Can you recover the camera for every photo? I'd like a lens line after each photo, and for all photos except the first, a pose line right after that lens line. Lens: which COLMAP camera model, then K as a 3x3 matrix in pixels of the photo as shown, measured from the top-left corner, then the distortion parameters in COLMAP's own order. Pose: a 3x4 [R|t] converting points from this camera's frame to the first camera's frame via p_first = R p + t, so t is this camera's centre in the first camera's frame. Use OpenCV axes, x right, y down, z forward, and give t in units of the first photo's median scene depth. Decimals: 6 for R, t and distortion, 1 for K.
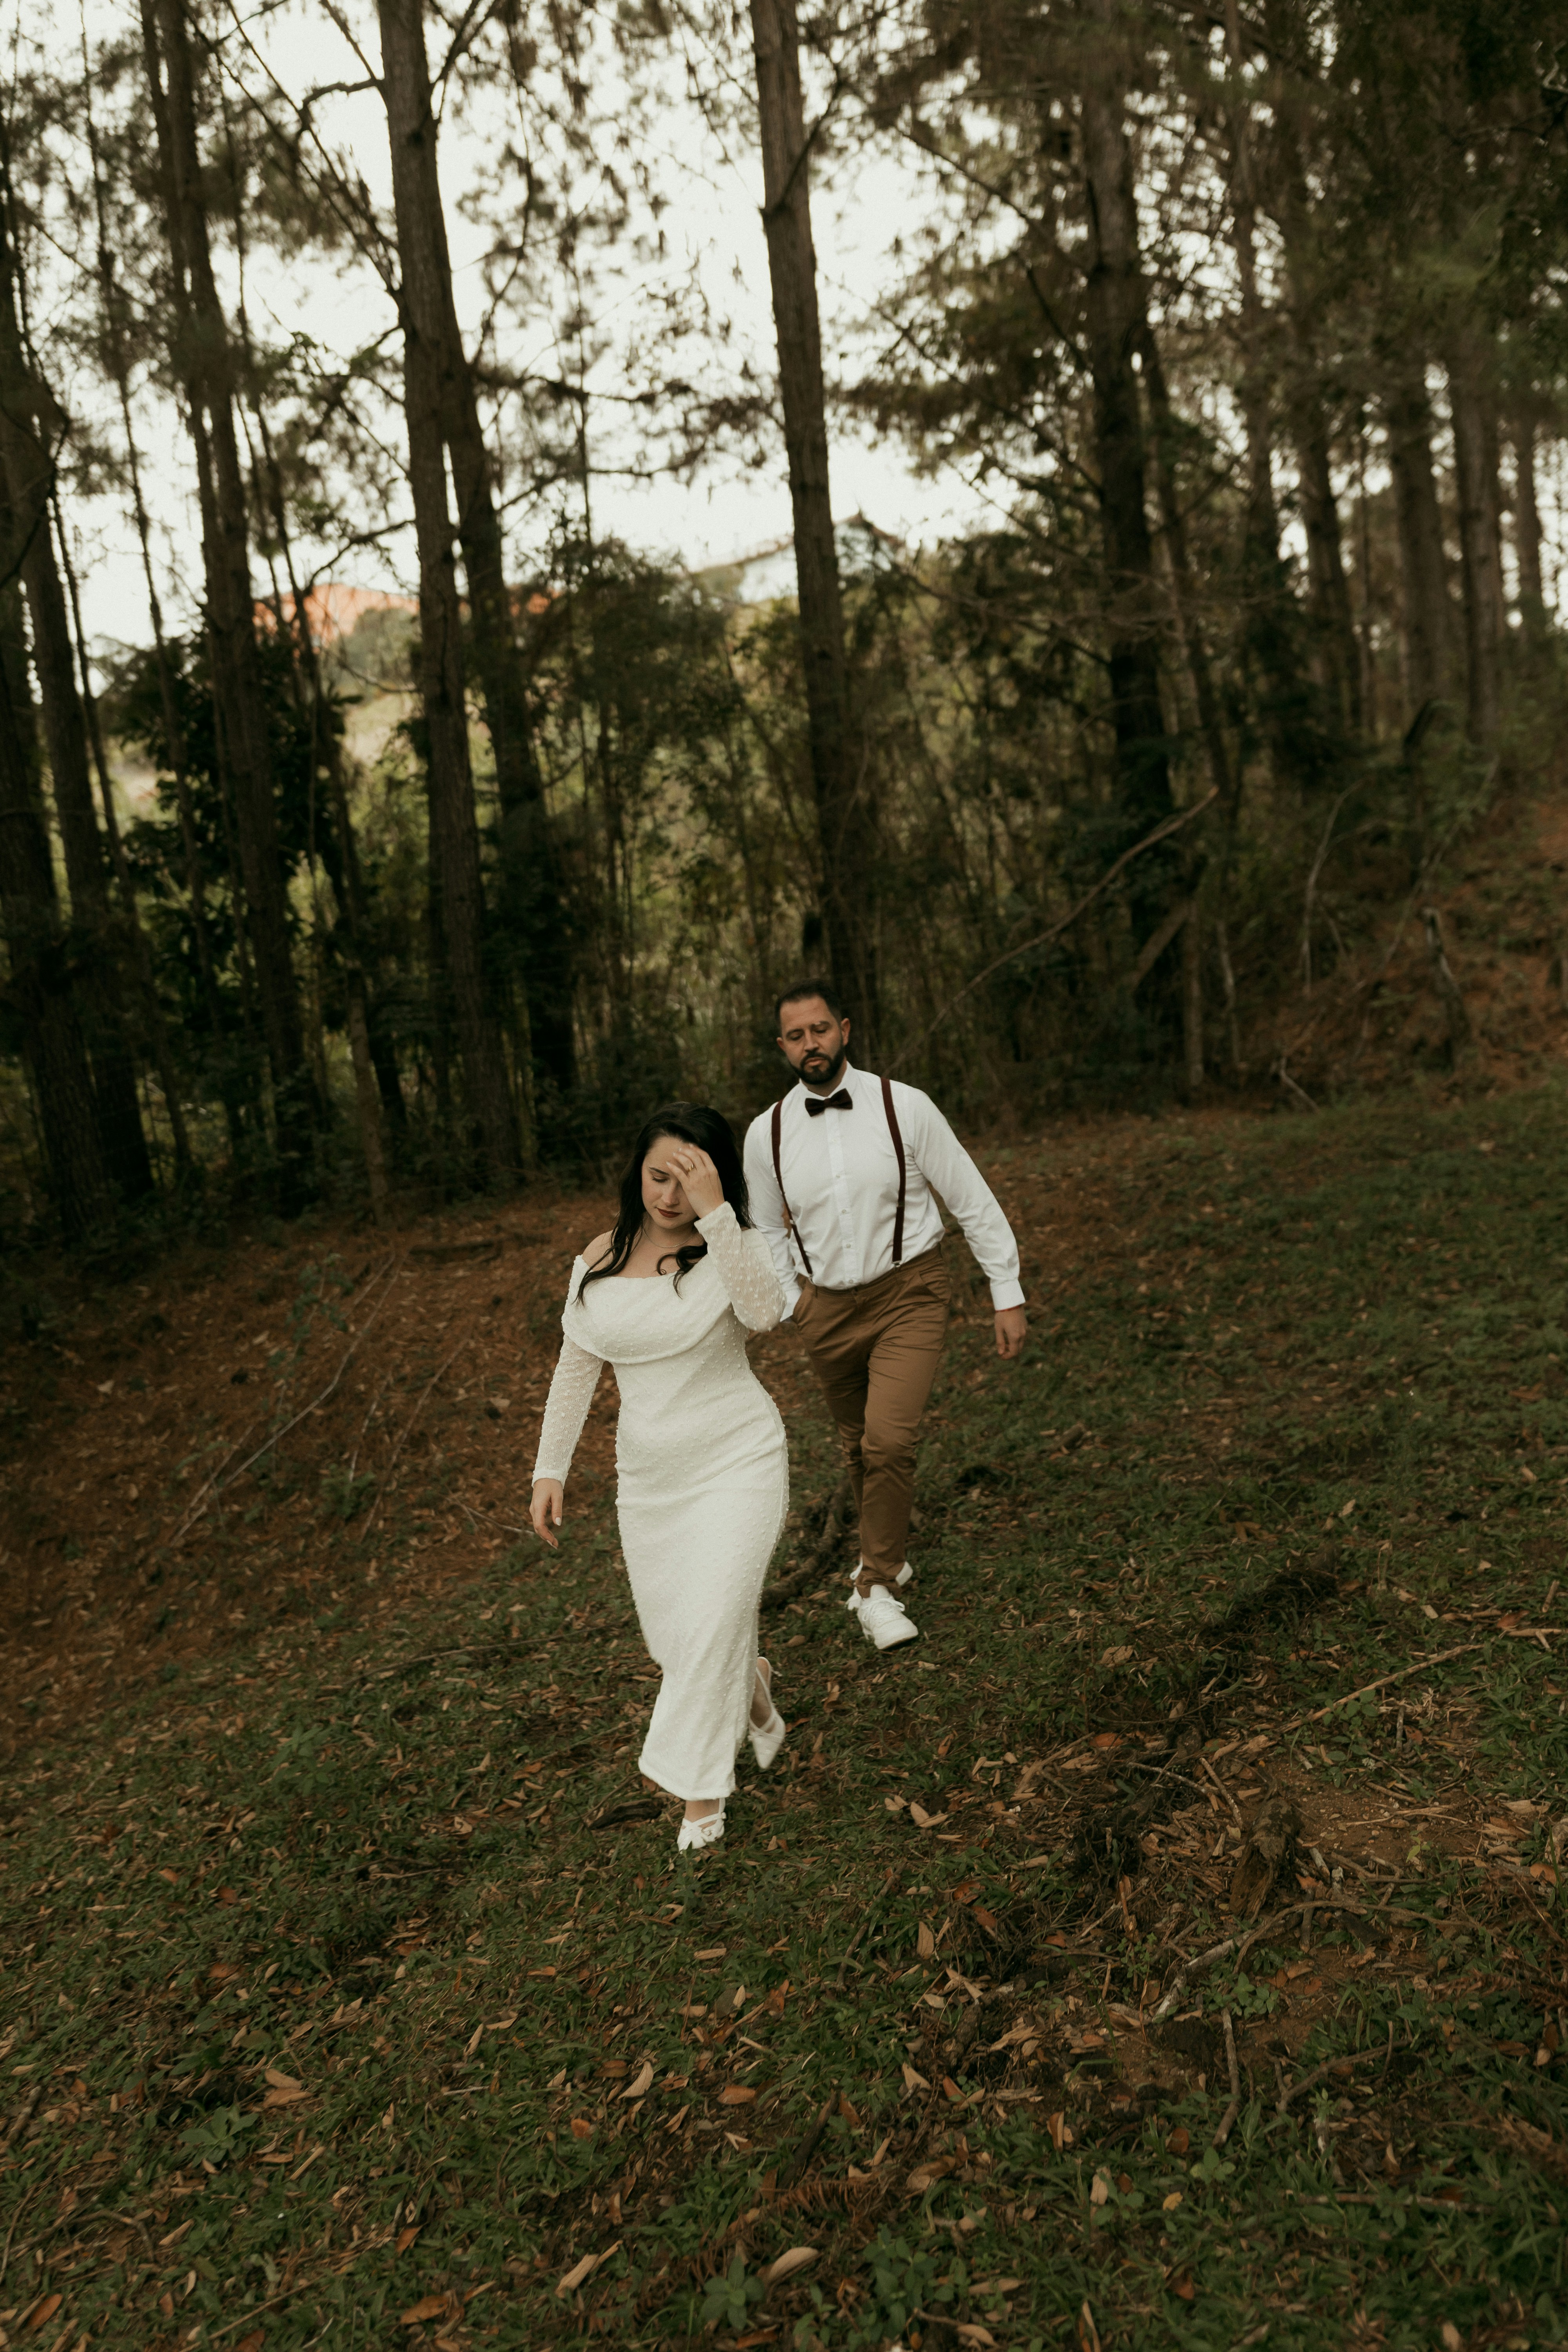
lens RADIAL K [[1858.3, 0, 778.0], [0, 1858.3, 1180.8], [0, 0, 1]] dist [0.001688, -0.008677]
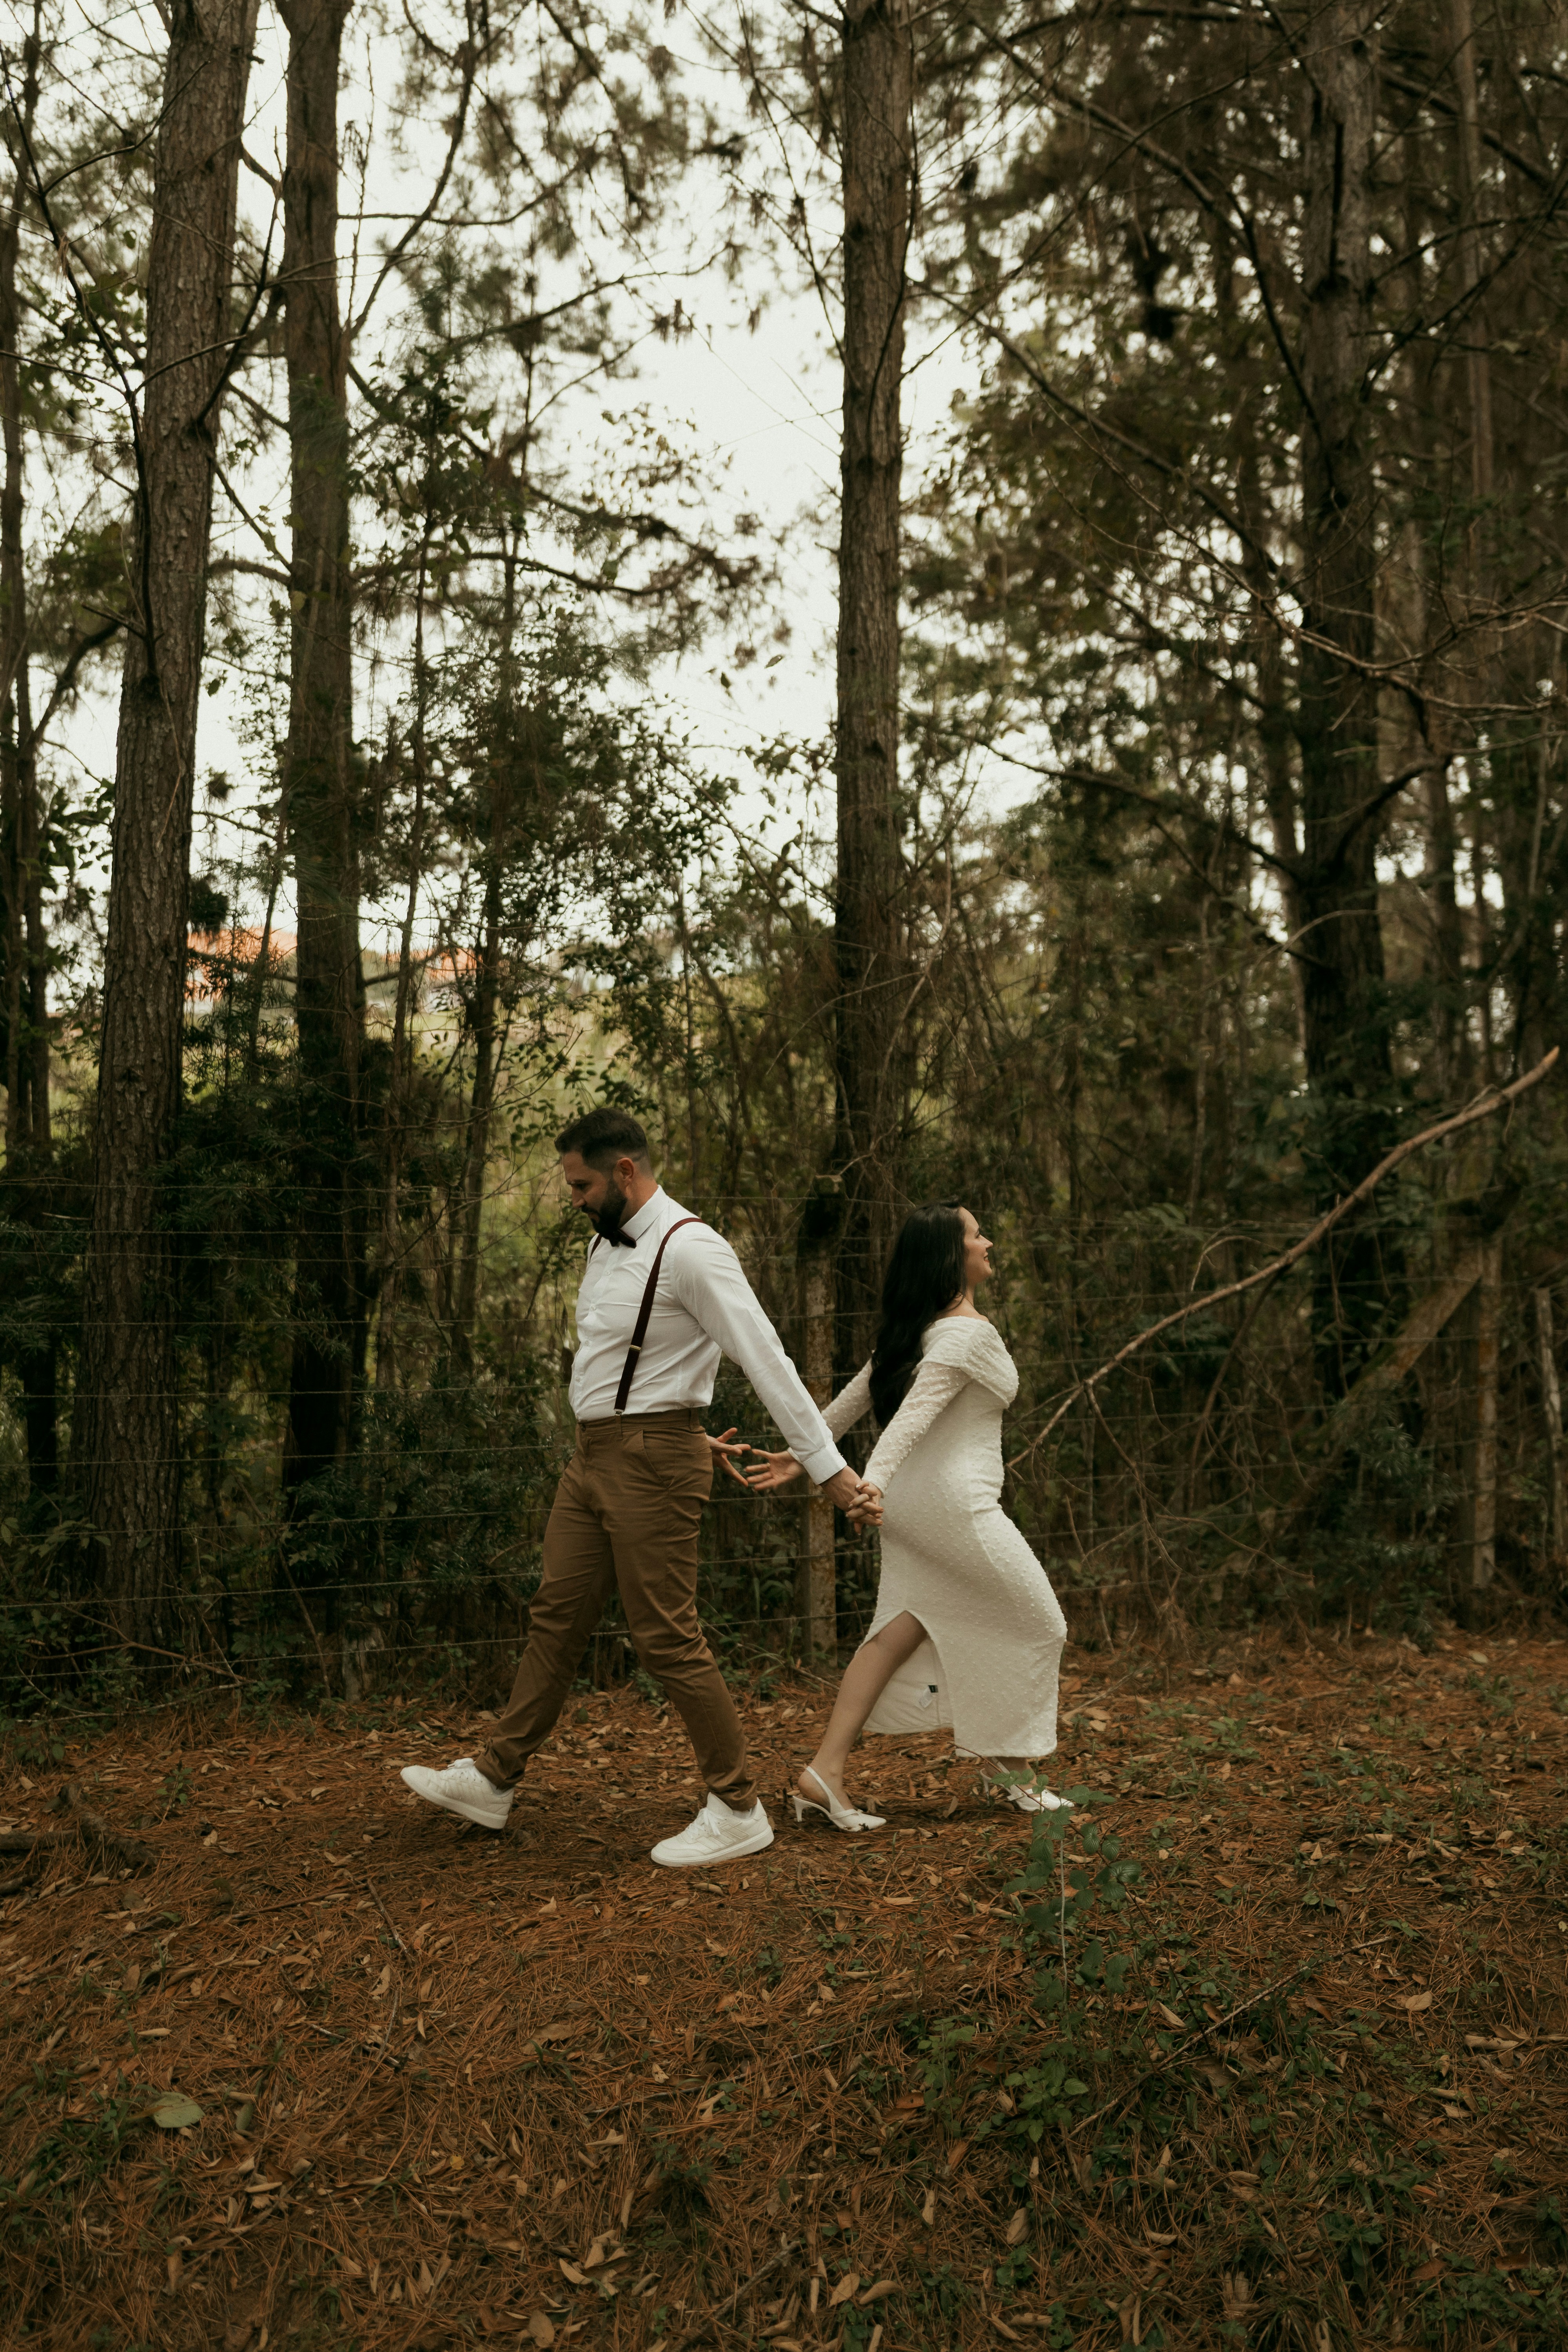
lens RADIAL K [[1924.3, 0, 780.4], [0, 1924.3, 1192.7], [0, 0, 1]] dist [-0.000714, -0.007830]
pose [[0.995825, 0.091168, -0.004604, 0.010214], [-0.090827, 0.984527, -0.149857, -0.048748], [-0.009129, 0.149649, 0.988697, 0.339592]]
